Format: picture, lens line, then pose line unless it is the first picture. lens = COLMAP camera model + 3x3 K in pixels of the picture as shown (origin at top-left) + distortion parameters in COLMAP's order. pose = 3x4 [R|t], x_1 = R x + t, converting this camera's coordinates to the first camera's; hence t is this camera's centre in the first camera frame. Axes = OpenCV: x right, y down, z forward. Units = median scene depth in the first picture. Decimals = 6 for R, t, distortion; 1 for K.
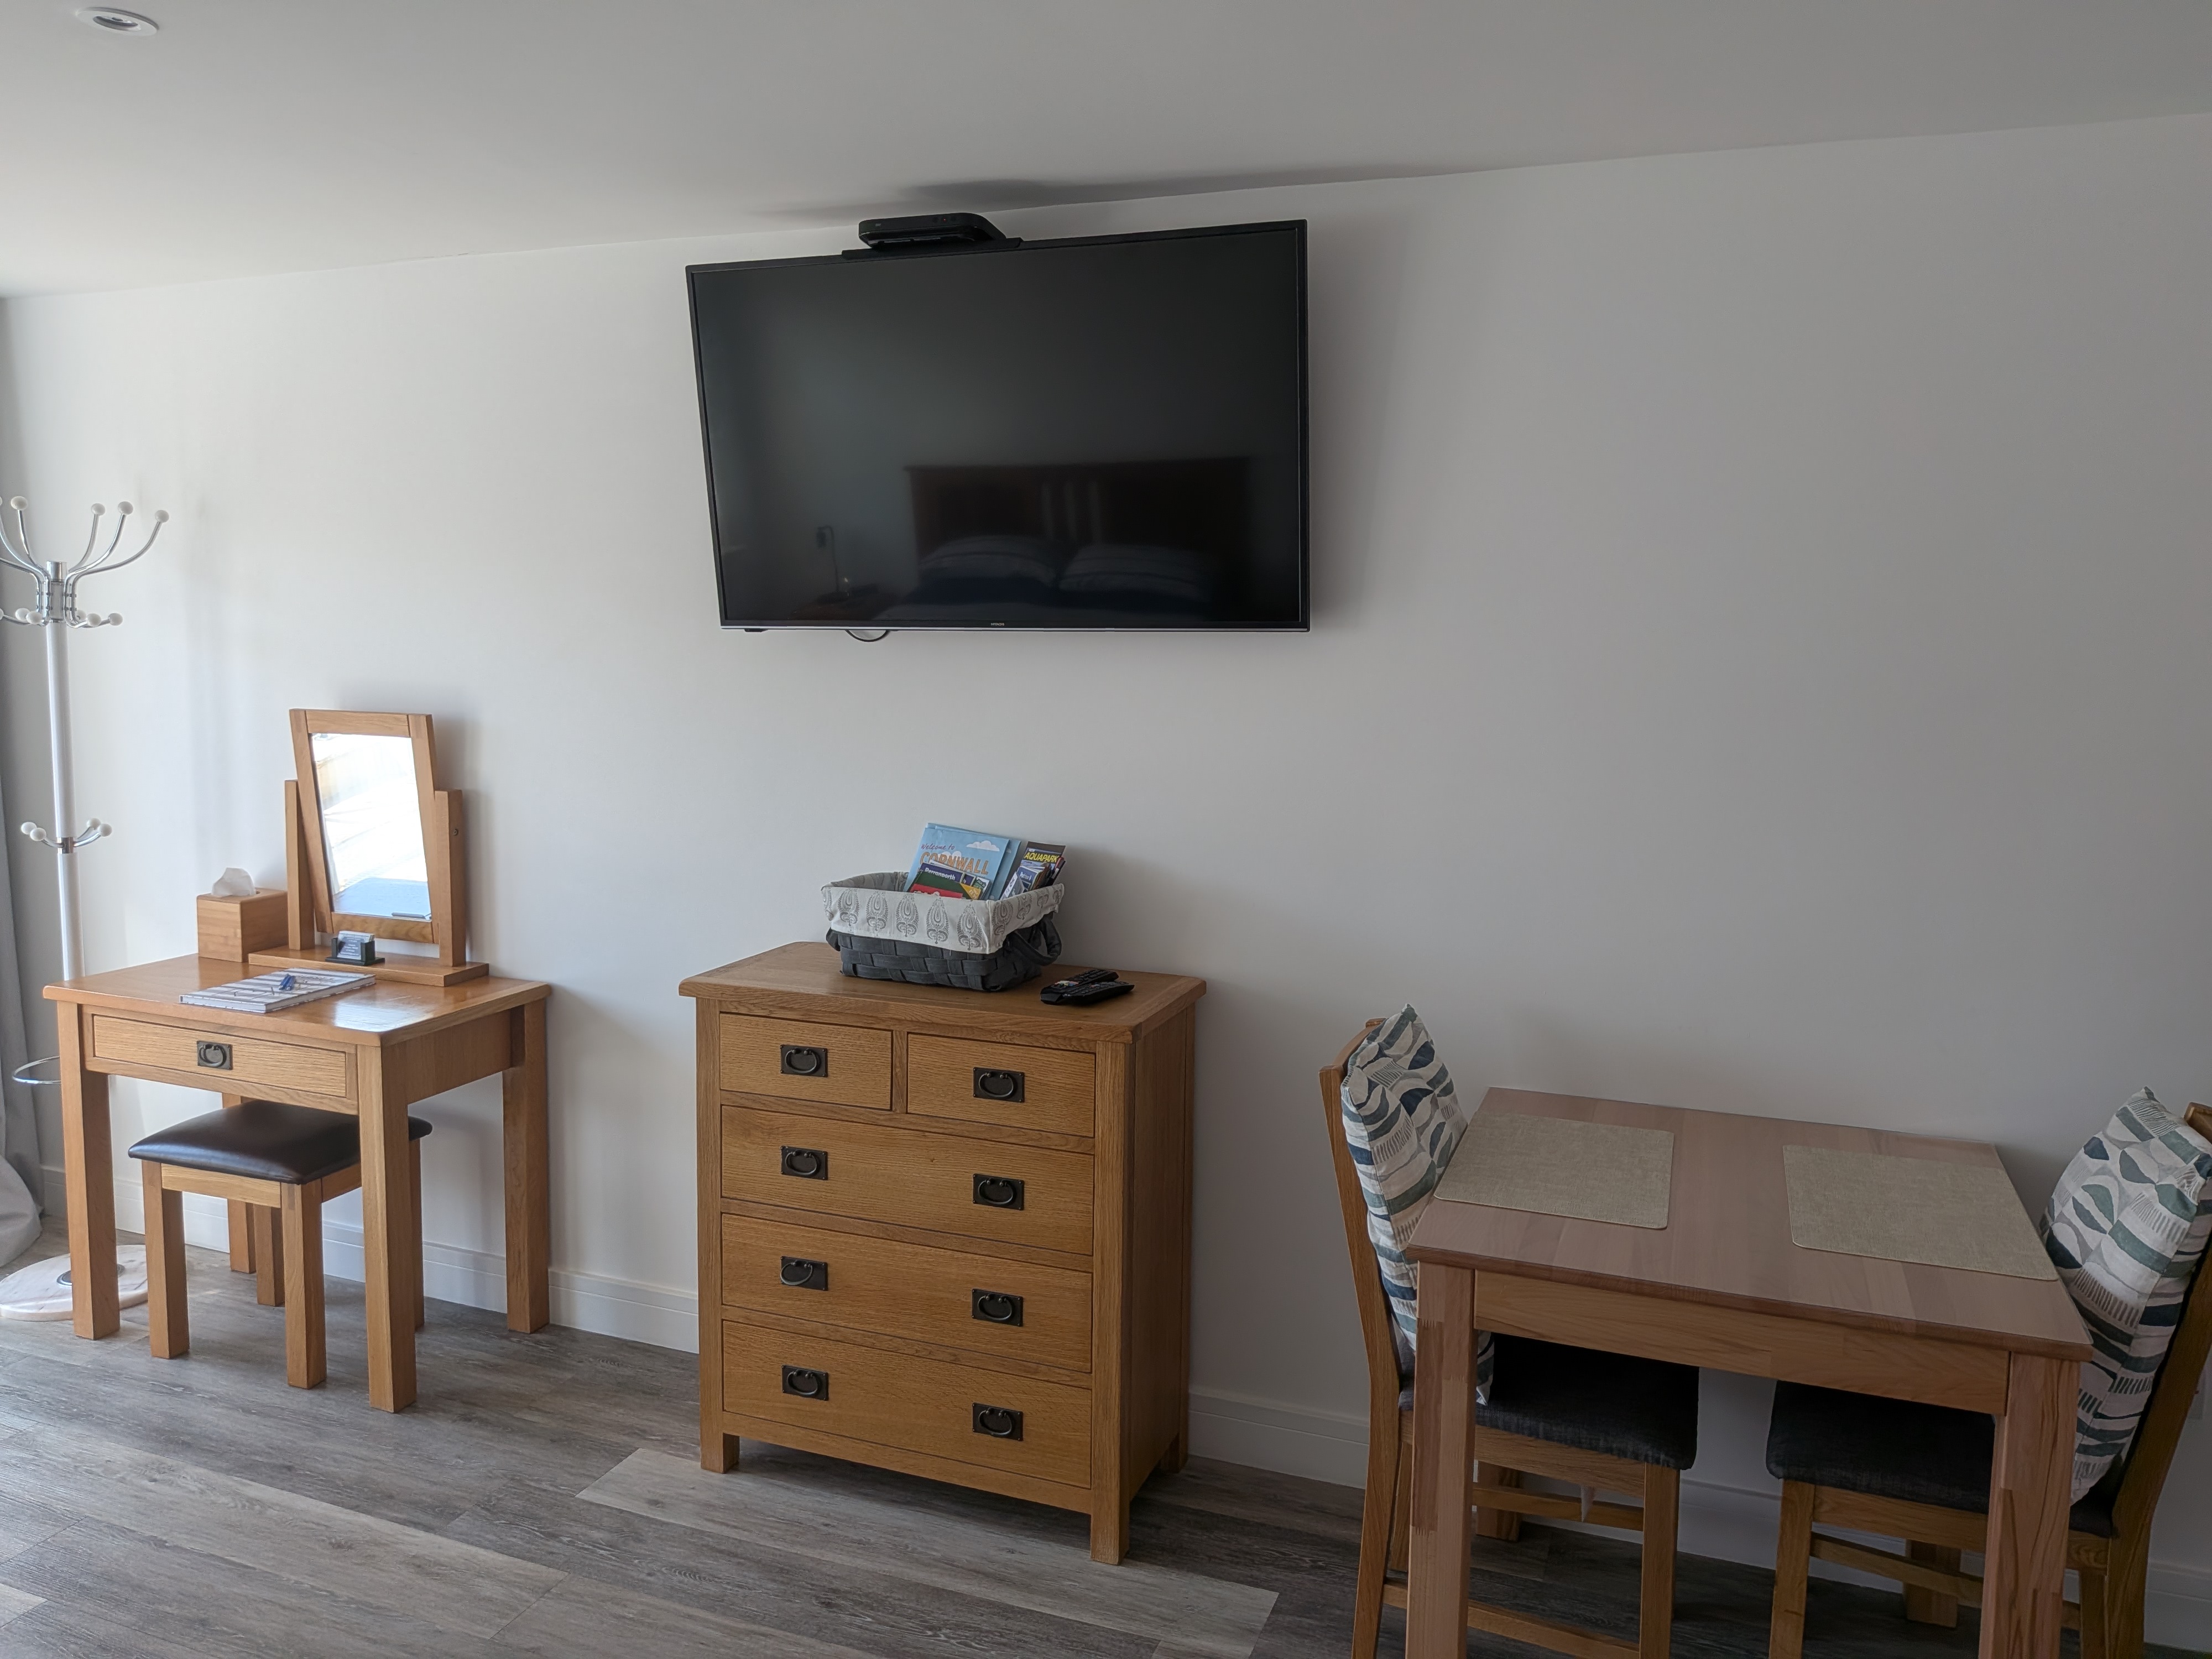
lens RADIAL K [[1619.2, 0, 1106.2], [0, 1619.2, 825.4], [0, 0, 1]] dist [0.005098, -0.013749]
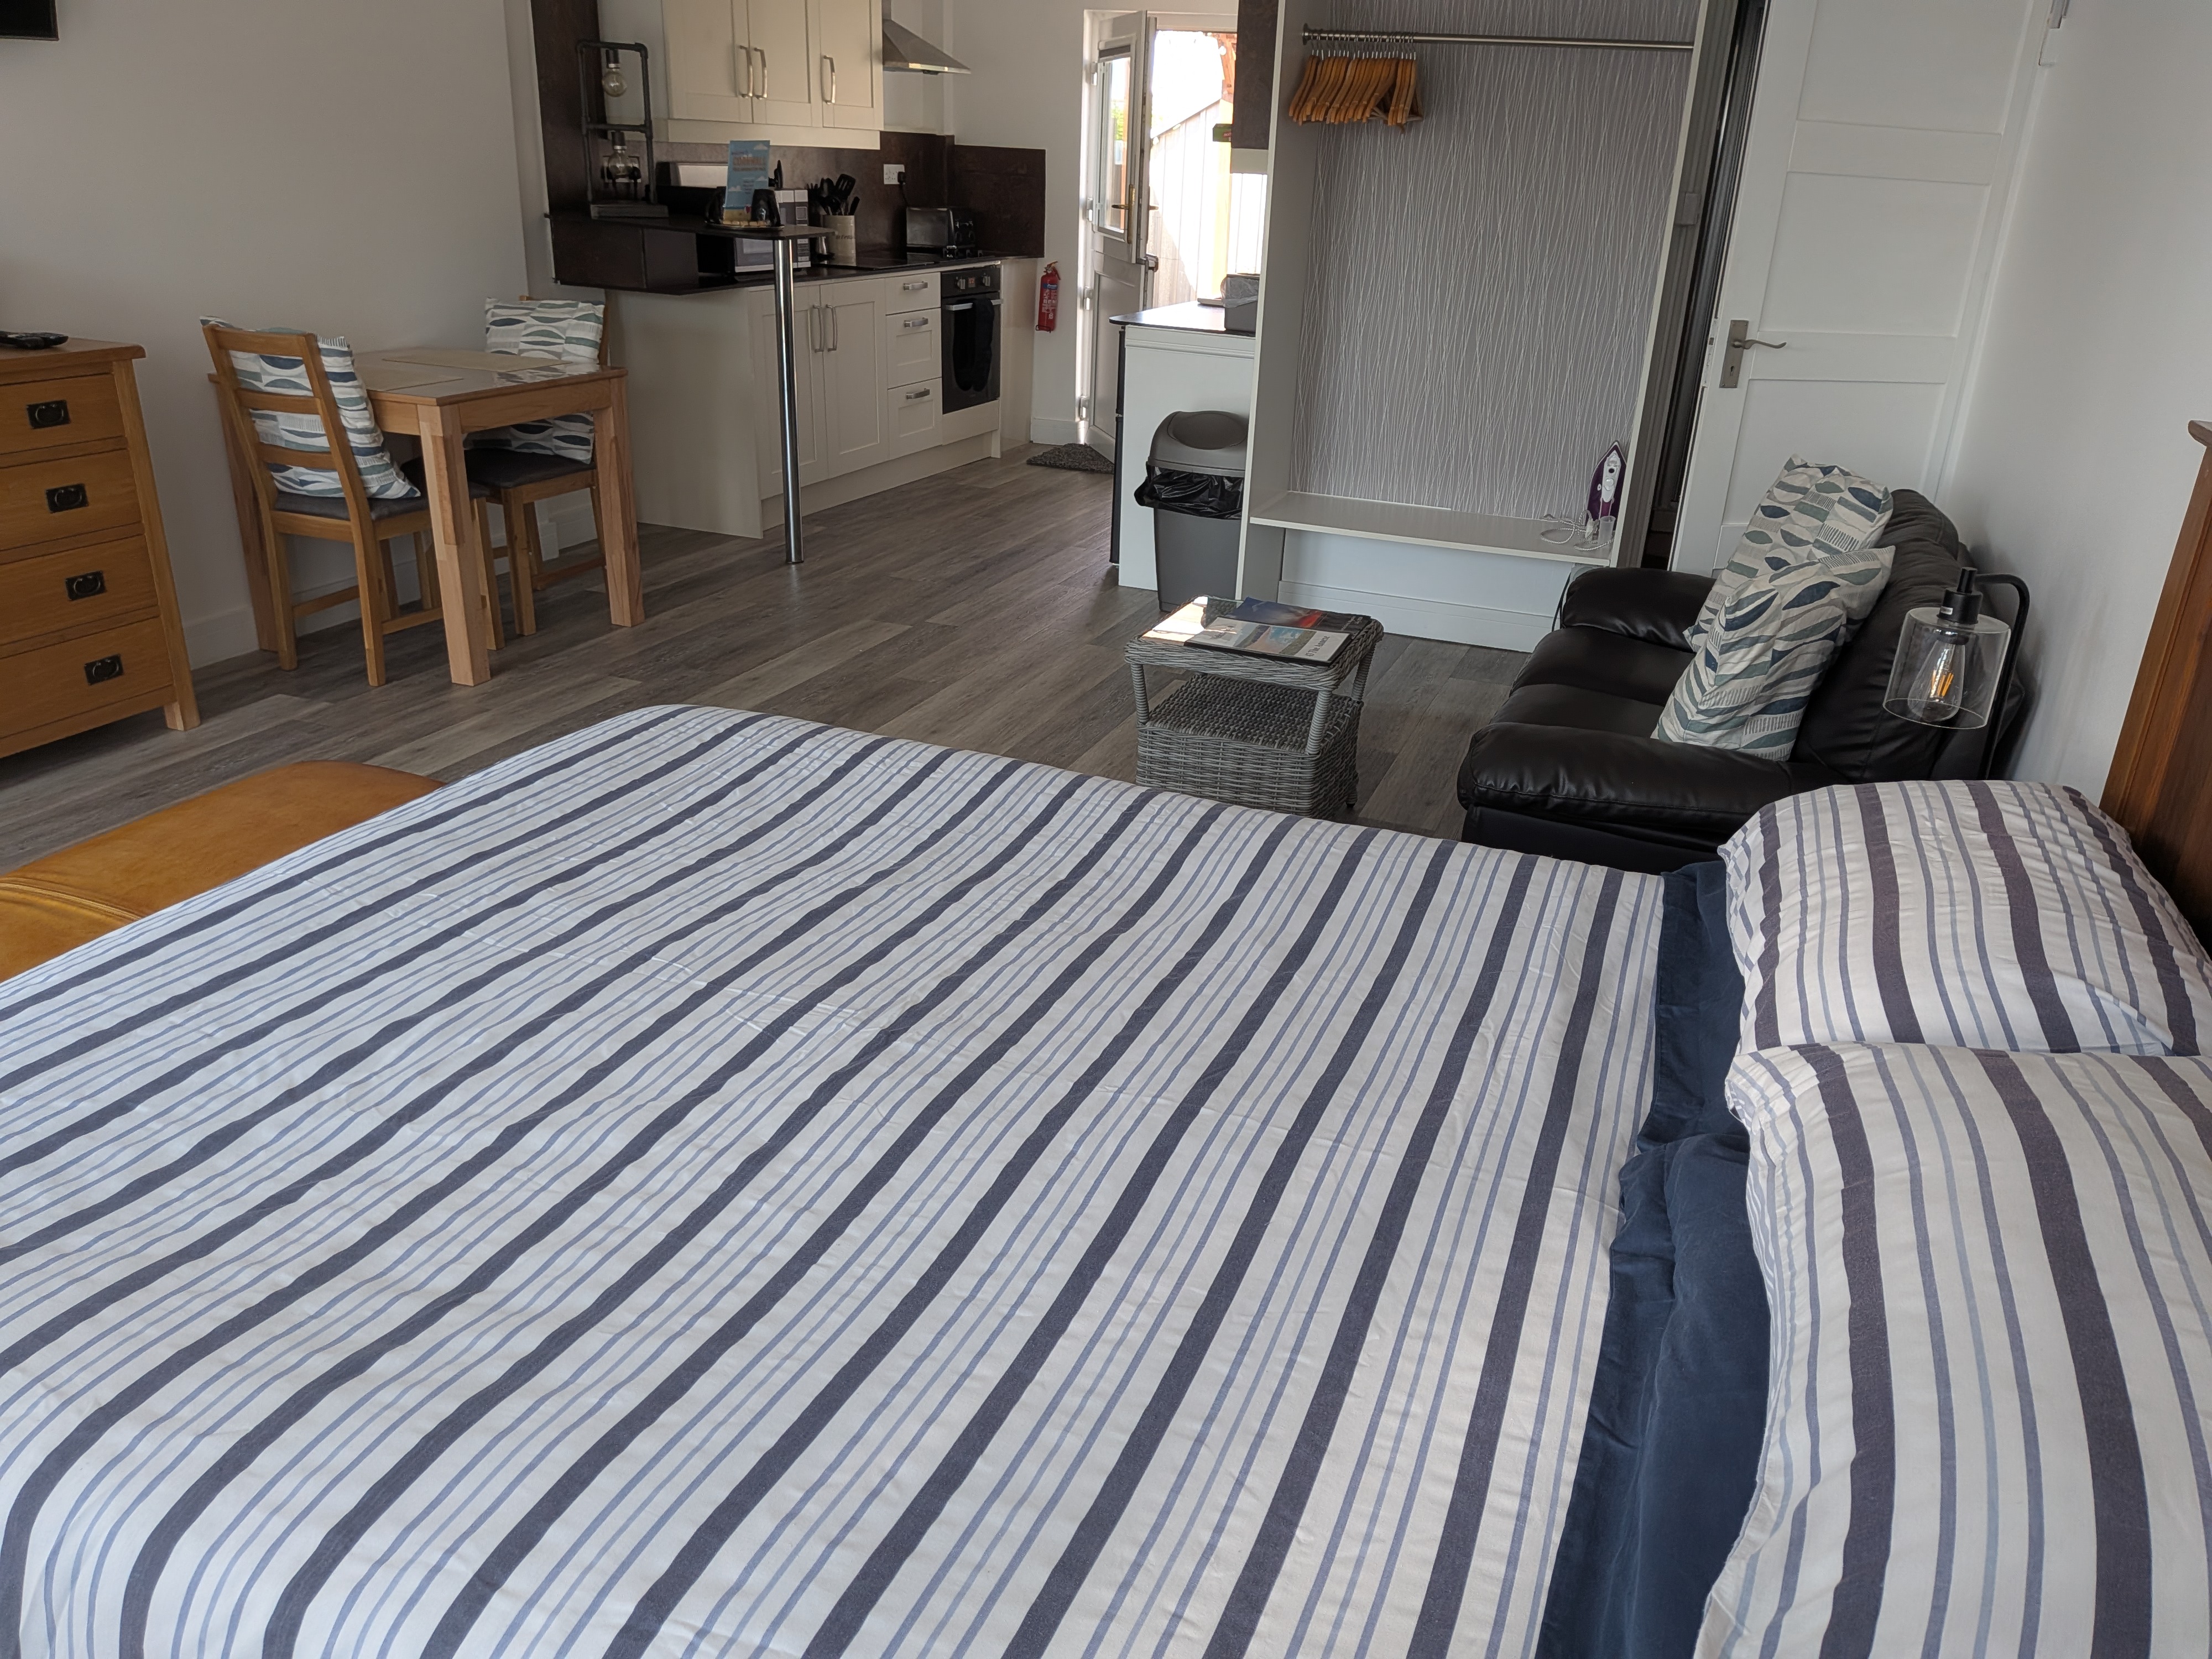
lens RADIAL K [[1619.2, 0, 1106.4], [0, 1619.2, 830.5], [0, 0, 1]] dist [0.005098, -0.013749]
pose [[0.004734, -0.392352, 0.919803, -1.416645], [0.089232, 0.916310, 0.390403, 0.029426], [-0.996000, 0.080228, 0.039349, 0.100317]]
